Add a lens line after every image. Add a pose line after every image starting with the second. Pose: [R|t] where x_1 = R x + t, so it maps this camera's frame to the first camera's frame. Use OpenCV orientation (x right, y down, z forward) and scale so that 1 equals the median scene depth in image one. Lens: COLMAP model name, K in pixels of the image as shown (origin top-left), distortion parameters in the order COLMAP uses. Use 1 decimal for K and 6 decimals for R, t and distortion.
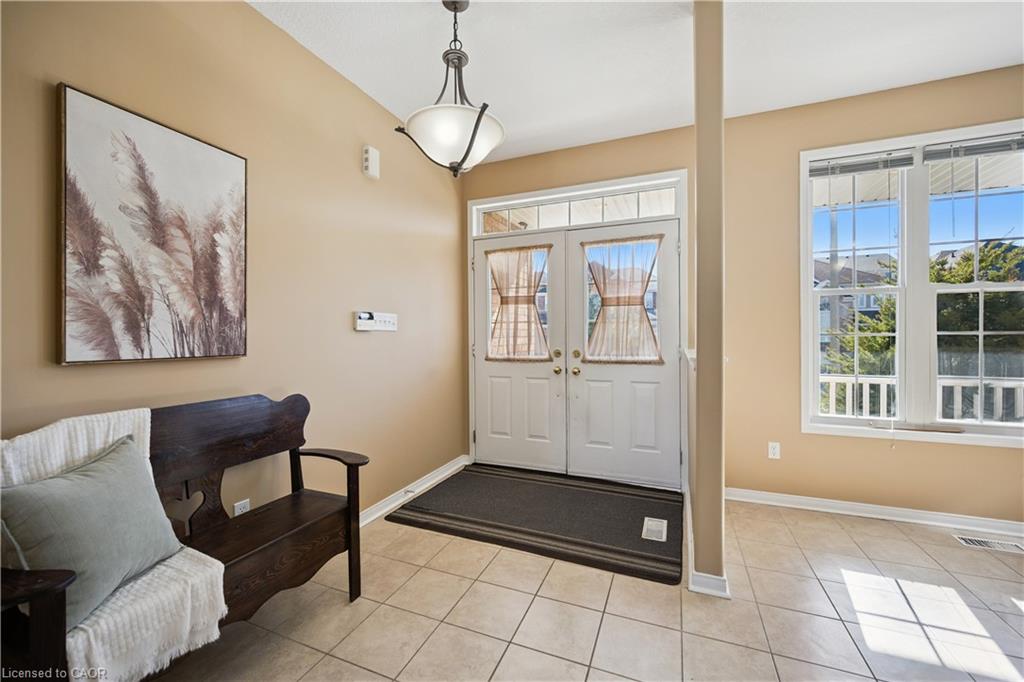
lens RADIAL K [[400.7, 0, 513.0], [0, 400.7, 338.0], [0, 0, 1]] dist [-0.002590, 0.000215]
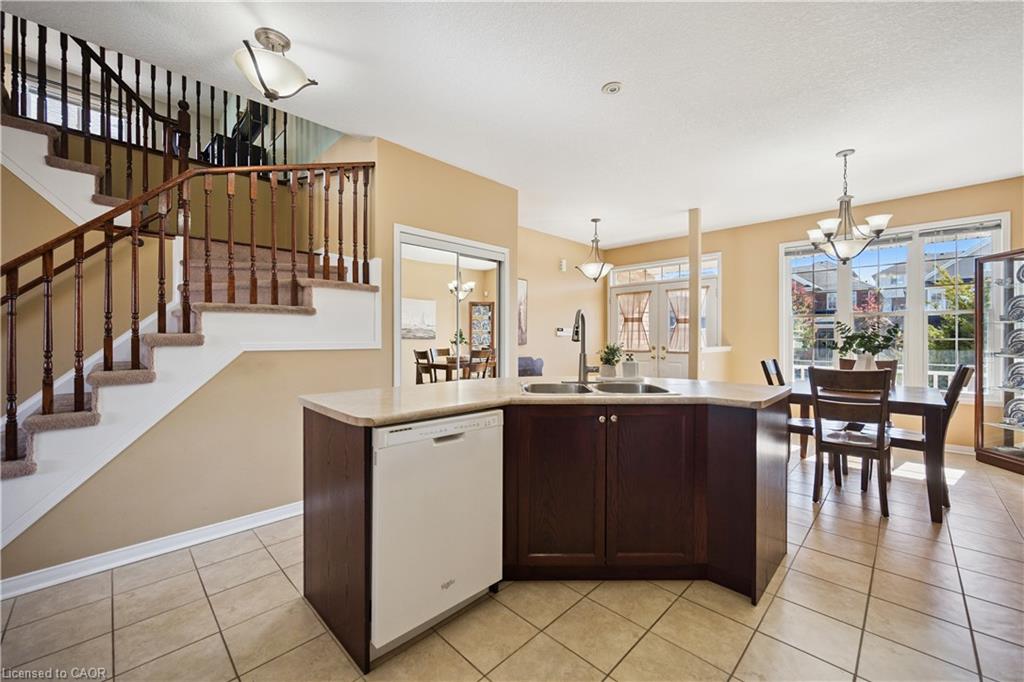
lens RADIAL K [[400.7, 0, 515.1], [0, 400.7, 338.1], [0, 0, 1]] dist [-0.002590, 0.000215]
pose [[0.923380, 0.007697, -0.383809, 0.233929], [-0.009622, 0.999949, -0.003096, 0.003925], [0.383766, 0.006552, 0.923407, -1.011684]]
